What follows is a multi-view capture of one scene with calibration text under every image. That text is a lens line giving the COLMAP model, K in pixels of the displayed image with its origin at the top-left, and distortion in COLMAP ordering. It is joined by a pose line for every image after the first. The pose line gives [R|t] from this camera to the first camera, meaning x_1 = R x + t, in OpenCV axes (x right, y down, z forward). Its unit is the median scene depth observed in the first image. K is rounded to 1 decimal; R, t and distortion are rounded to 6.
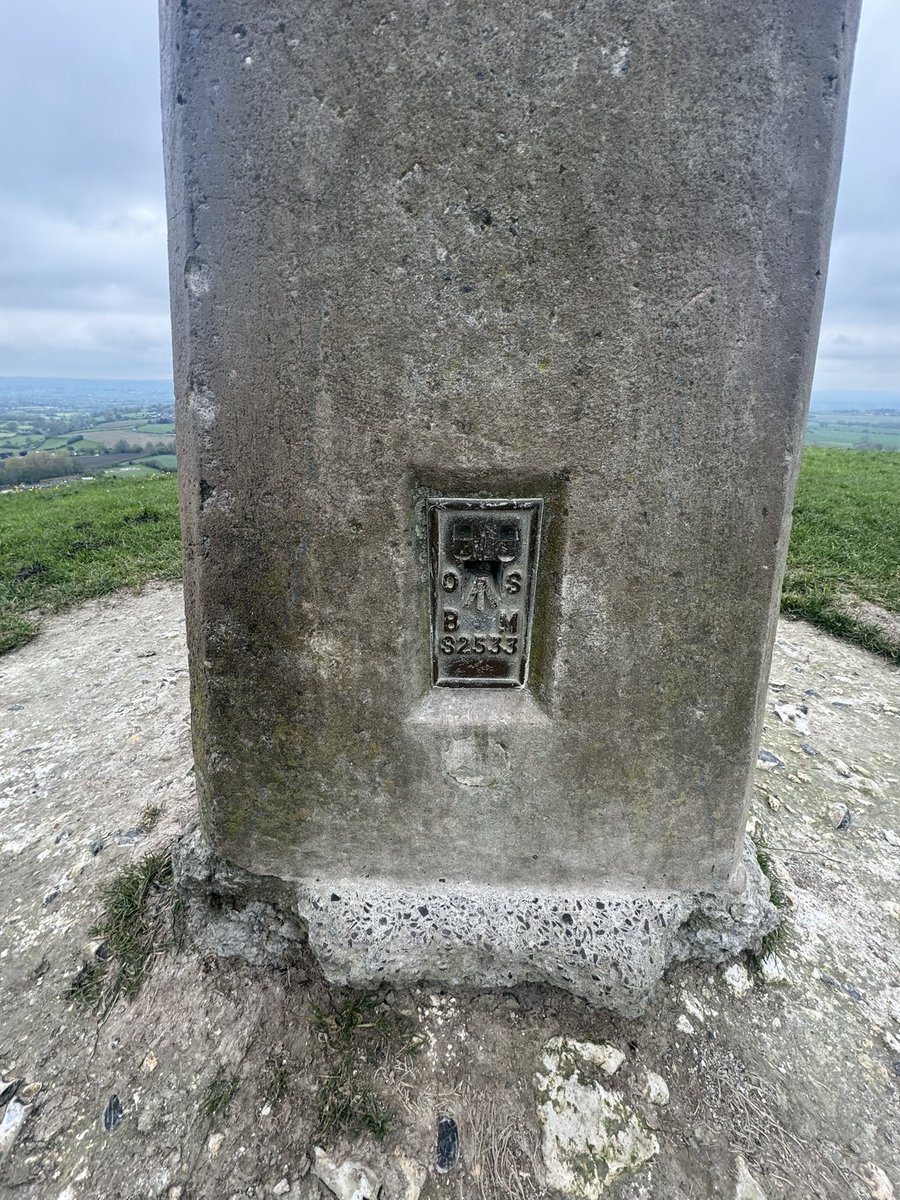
lens RADIAL K [[483.1, 0, 449.1], [0, 483.1, 598.9], [0, 0, 1]] dist [-0.001068, -0.000216]
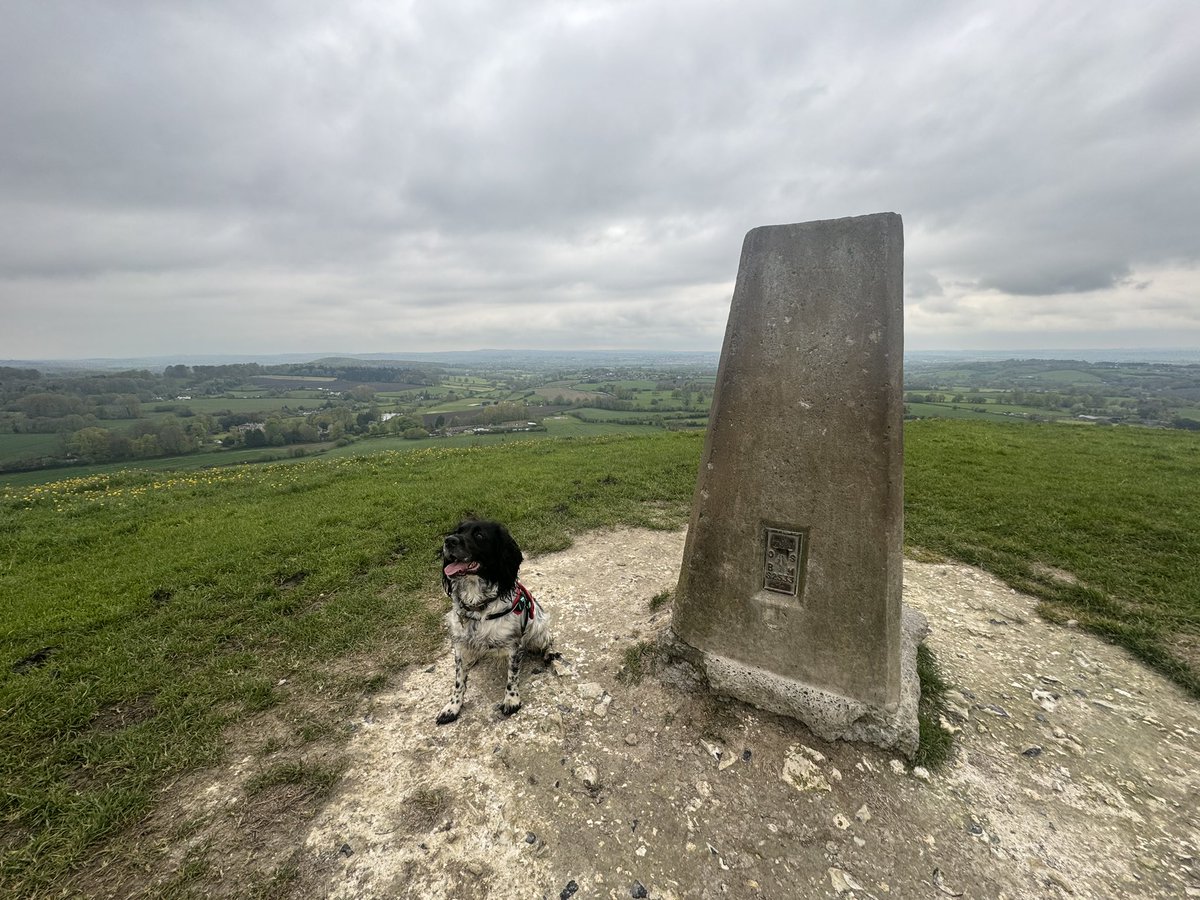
lens RADIAL K [[483.1, 0, 599.2], [0, 483.1, 448.8], [0, 0, 1]] dist [-0.001068, -0.000216]
pose [[0.882961, 0.084204, -0.461832, 0.353139], [-0.181663, 0.968423, -0.170748, 0.035901], [0.432871, 0.234662, 0.870377, -2.059166]]
